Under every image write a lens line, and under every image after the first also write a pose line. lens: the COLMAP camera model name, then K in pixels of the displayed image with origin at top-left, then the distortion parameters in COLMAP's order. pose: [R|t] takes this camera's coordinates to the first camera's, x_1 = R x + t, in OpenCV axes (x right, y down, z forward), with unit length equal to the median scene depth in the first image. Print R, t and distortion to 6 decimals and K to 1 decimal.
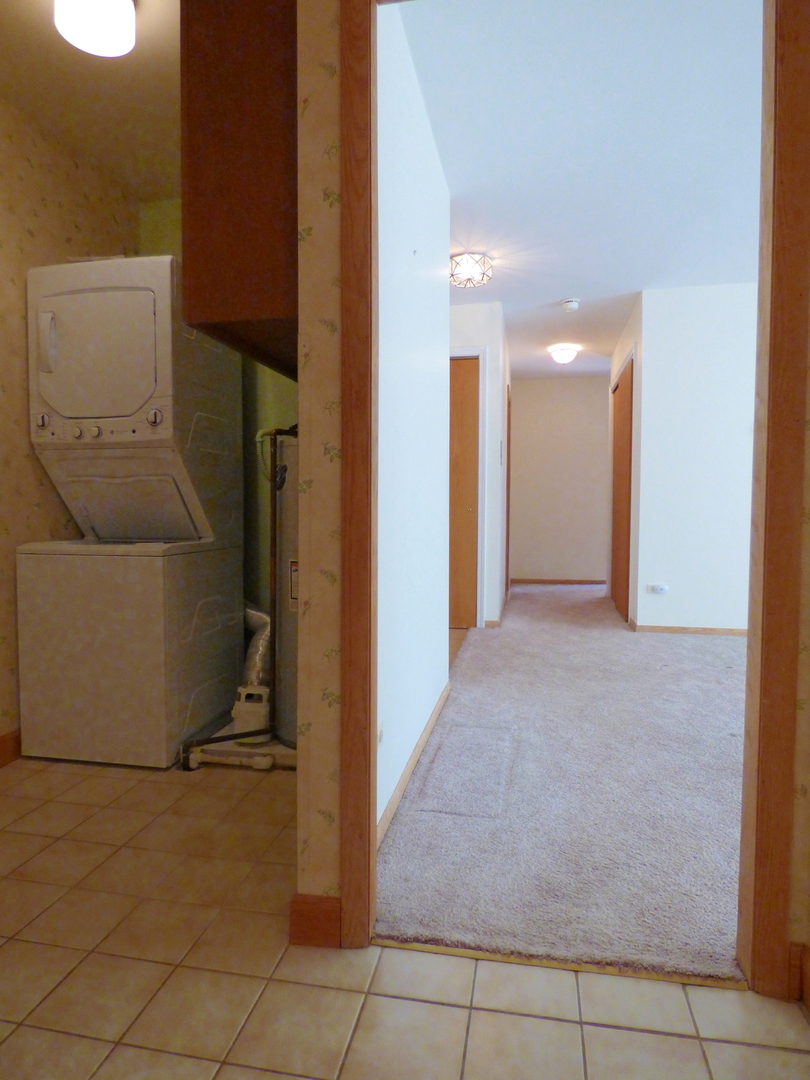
lens RADIAL K [[670.8, 0, 405.0], [0, 670.8, 540.0], [0, 0, 1]] dist [-0.019447, -0.007172]
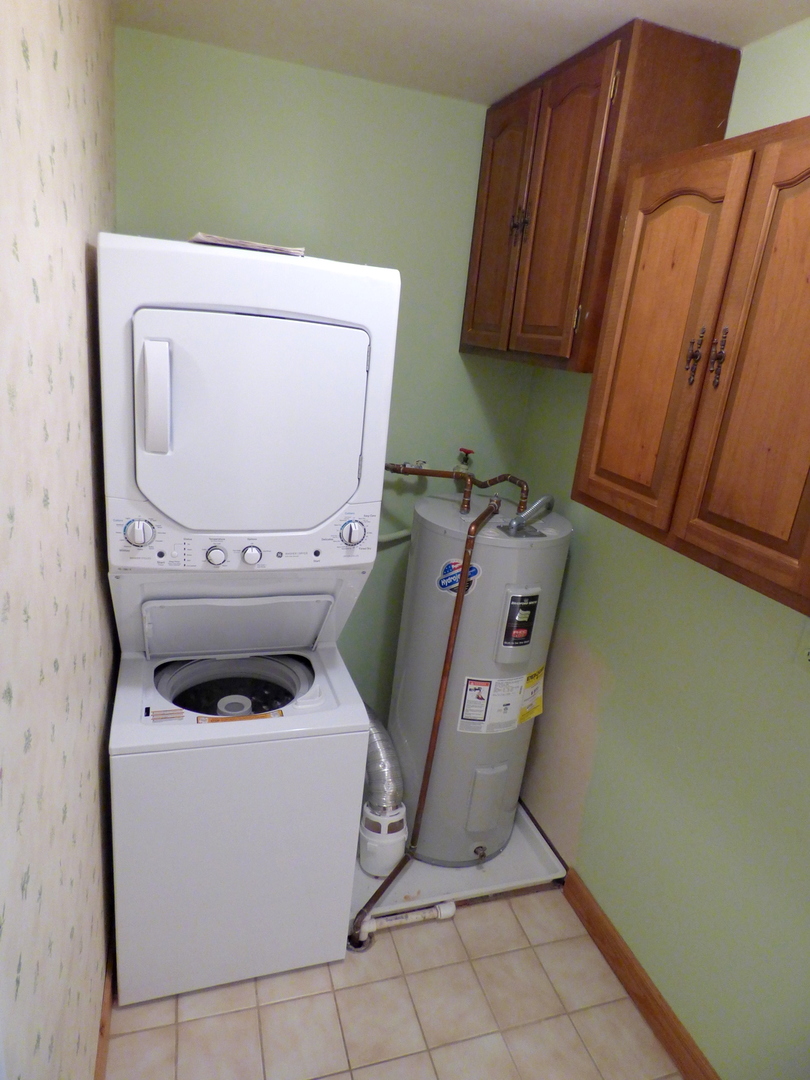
lens RADIAL K [[670.8, 0, 405.0], [0, 670.8, 540.0], [0, 0, 1]] dist [-0.019447, -0.007172]
pose [[0.871737, -0.064874, 0.485661, -0.637977], [-0.077566, 0.960426, 0.267519, -0.349664], [-0.483796, -0.270877, 0.832206, 0.430918]]
